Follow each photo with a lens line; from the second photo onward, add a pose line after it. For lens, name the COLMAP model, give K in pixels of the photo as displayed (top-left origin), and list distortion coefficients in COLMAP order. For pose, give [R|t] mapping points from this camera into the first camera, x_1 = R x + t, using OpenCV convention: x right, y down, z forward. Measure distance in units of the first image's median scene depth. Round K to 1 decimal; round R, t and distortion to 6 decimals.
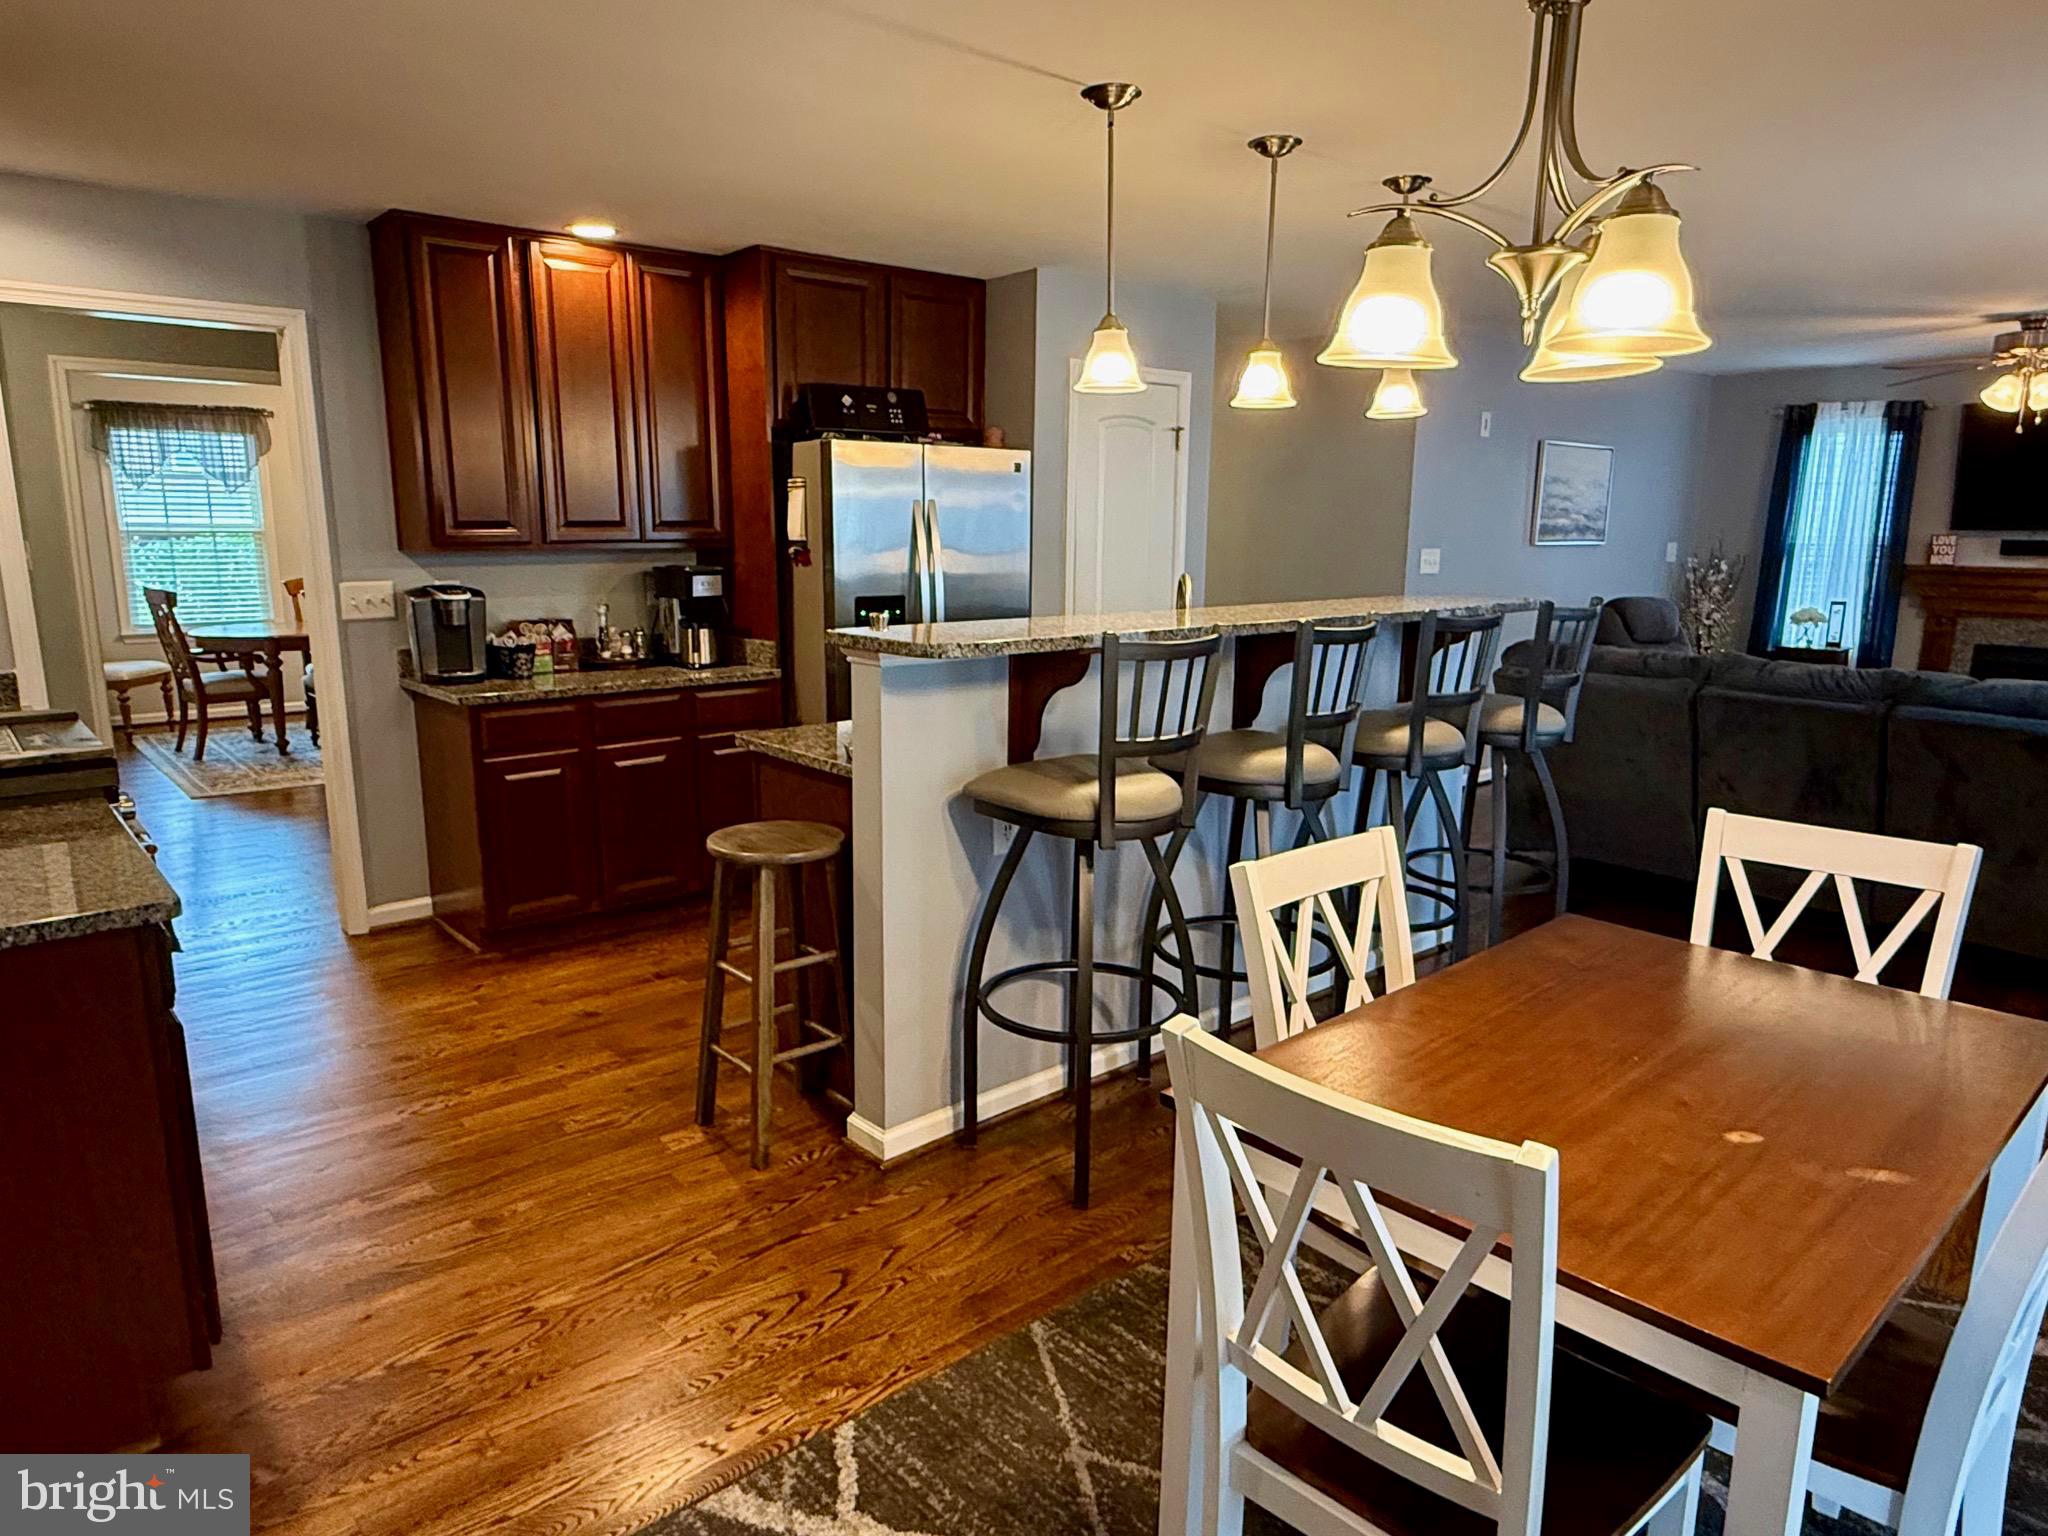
lens RADIAL K [[1274.2, 0, 1011.6], [0, 1274.2, 767.8], [0, 0, 1]] dist [-0.000207, 0.000676]
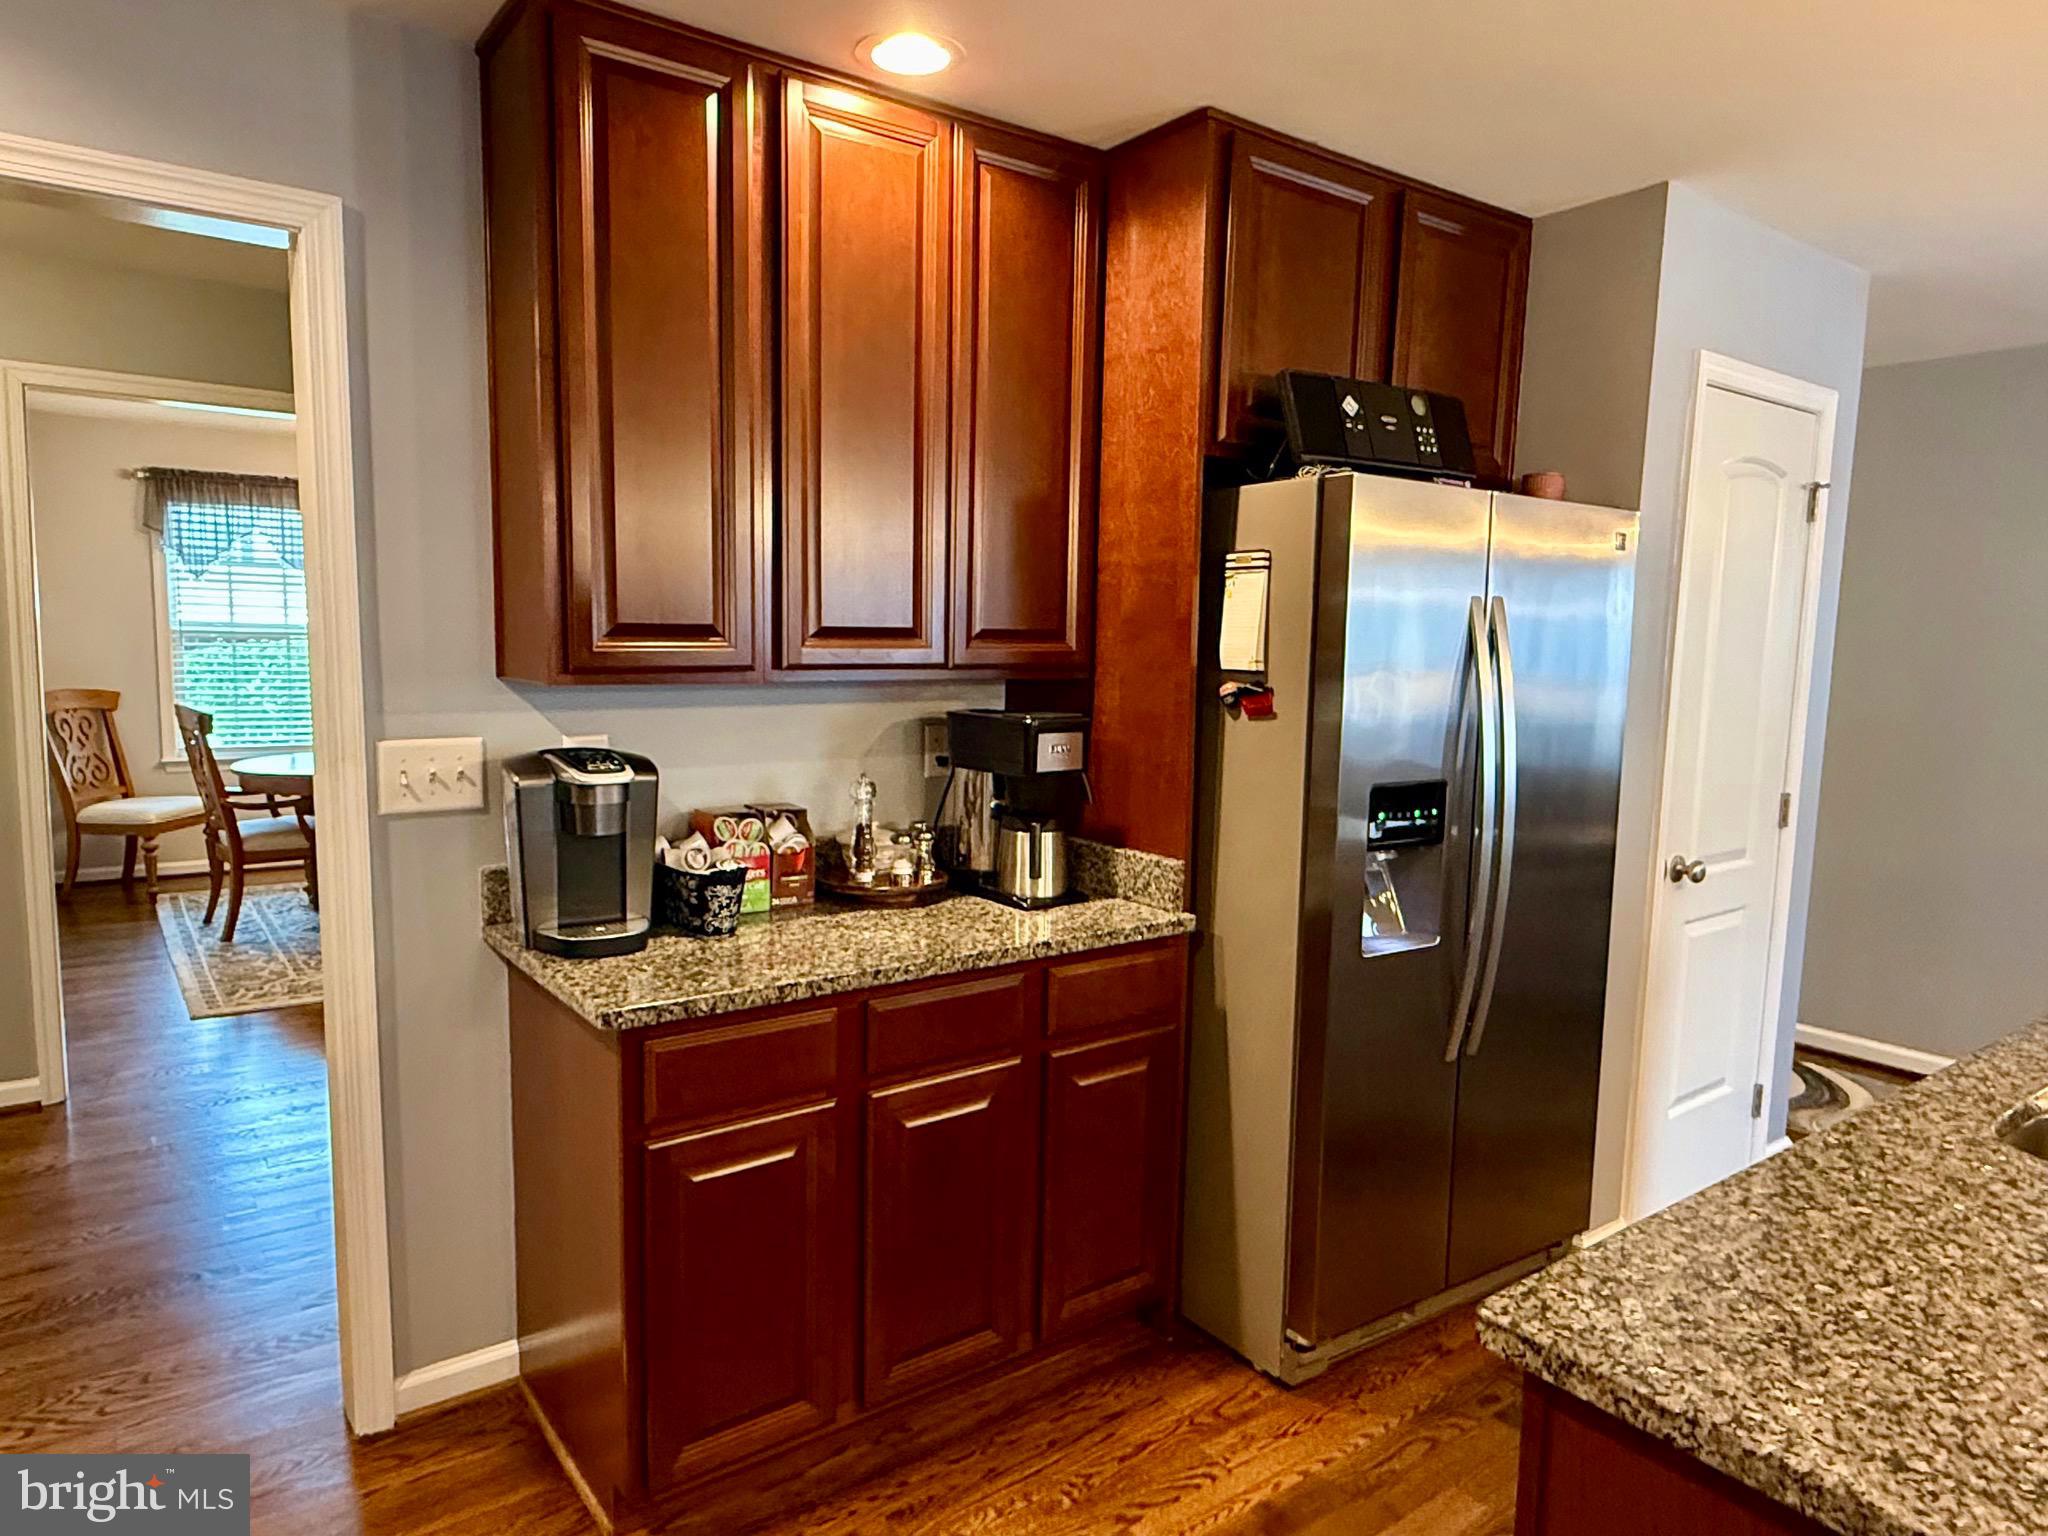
lens RADIAL K [[1274.2, 0, 1002.9], [0, 1274.2, 771.5], [0, 0, 1]] dist [-0.000207, 0.000676]
pose [[0.996705, 0.023986, -0.077483, -0.218502], [-0.030324, 0.996197, -0.081685, -0.089728], [0.075229, 0.083765, 0.993642, 0.467642]]
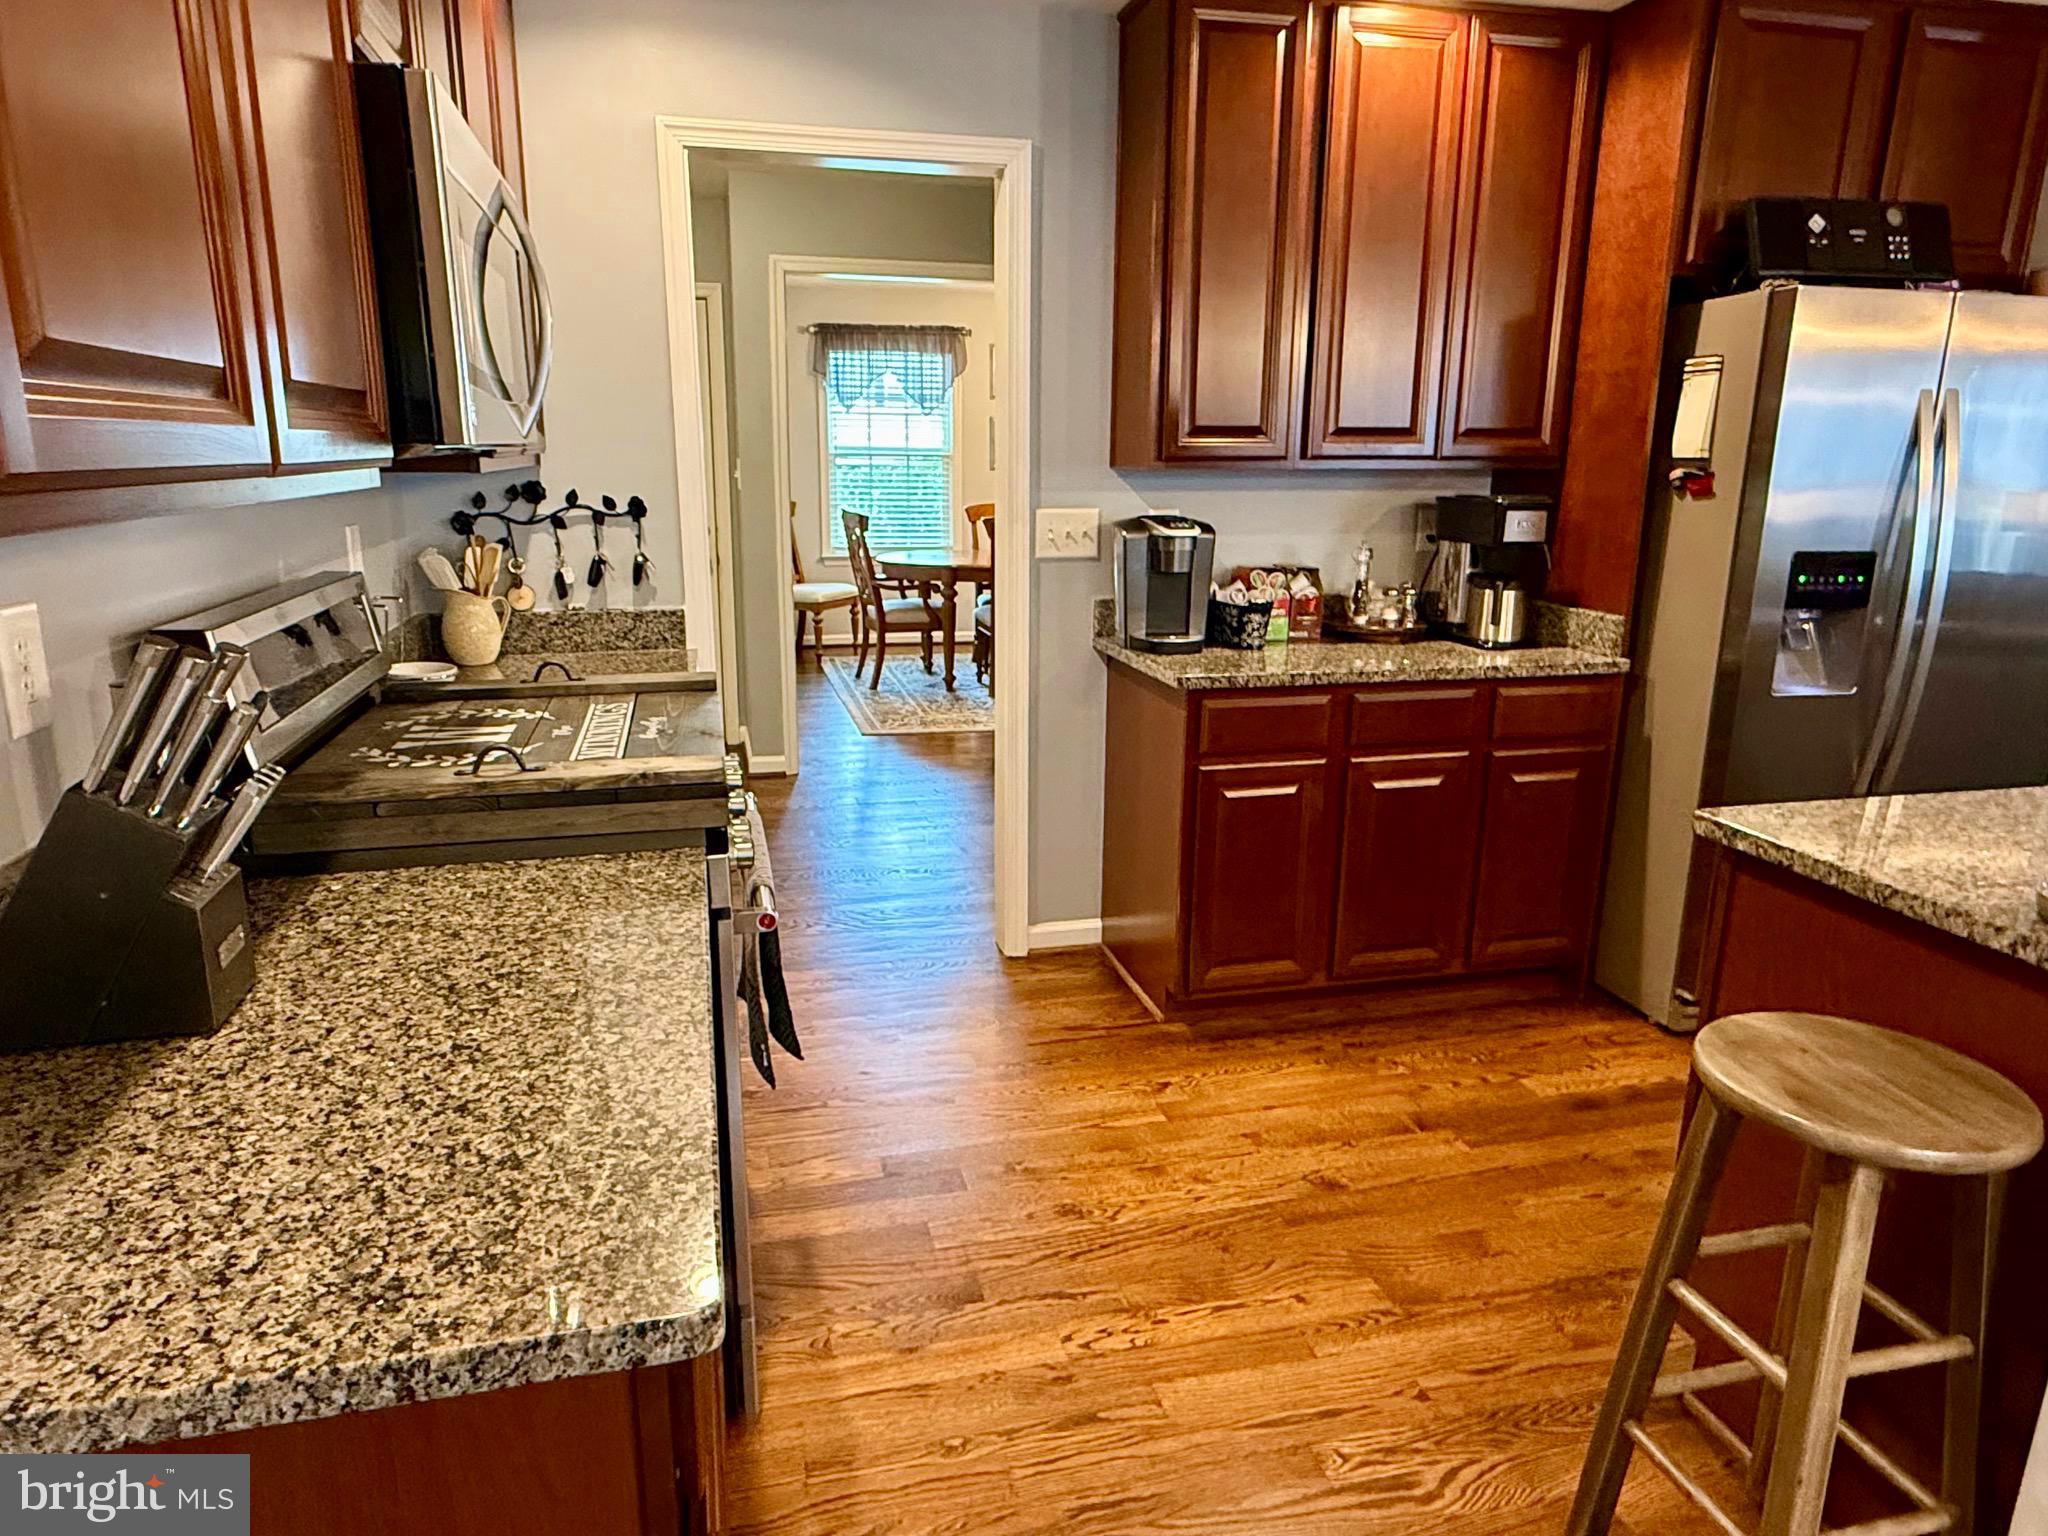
lens RADIAL K [[1274.2, 0, 1010.3], [0, 1274.2, 763.5], [0, 0, 1]] dist [-0.000207, 0.000676]
pose [[0.888647, 0.111701, -0.444781, -0.165454], [-0.091435, 0.993565, 0.066839, -0.038613], [0.449385, -0.018727, 0.893142, 0.275016]]
